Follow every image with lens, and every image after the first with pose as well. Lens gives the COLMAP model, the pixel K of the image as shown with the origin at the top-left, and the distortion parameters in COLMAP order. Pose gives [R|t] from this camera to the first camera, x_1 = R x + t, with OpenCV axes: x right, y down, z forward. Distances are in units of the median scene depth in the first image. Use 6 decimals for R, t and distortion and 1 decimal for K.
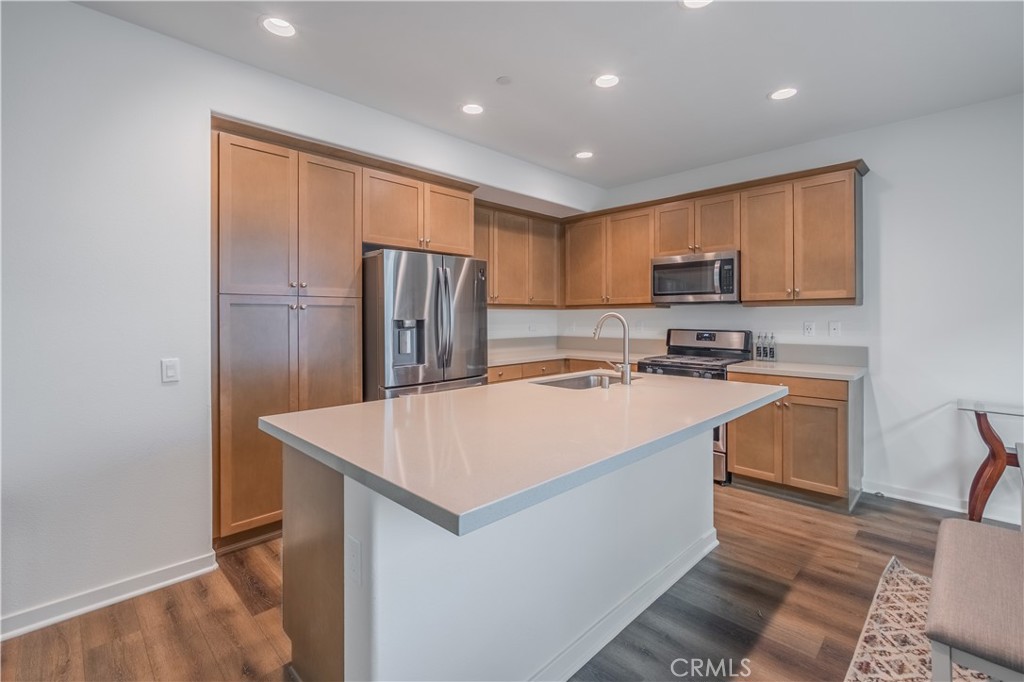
lens RADIAL K [[453.7, 0, 514.3], [0, 453.7, 317.0], [0, 0, 1]] dist [0.000256, -0.000203]
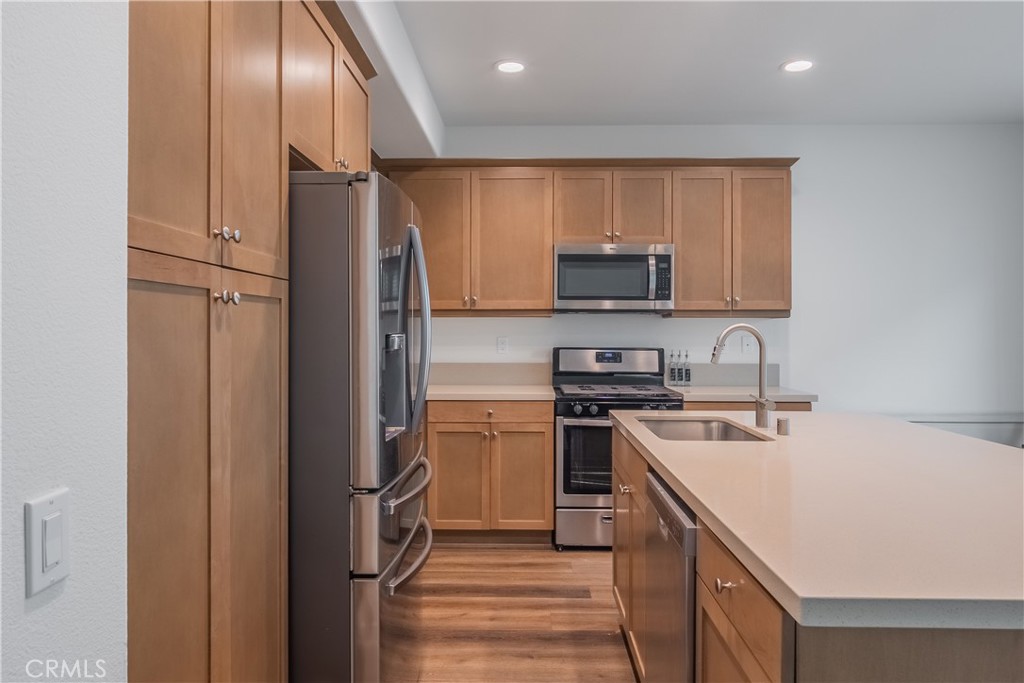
lens RADIAL K [[677.6, 0, 512.0], [0, 677.6, 341.5], [0, 0, 1]] dist [-0.001402, 0.000874]
pose [[0.728473, -0.007322, 0.685036, -0.588272], [-0.004416, 0.999872, 0.015383, 0.002318], [-0.685061, -0.014232, 0.728347, 0.399256]]
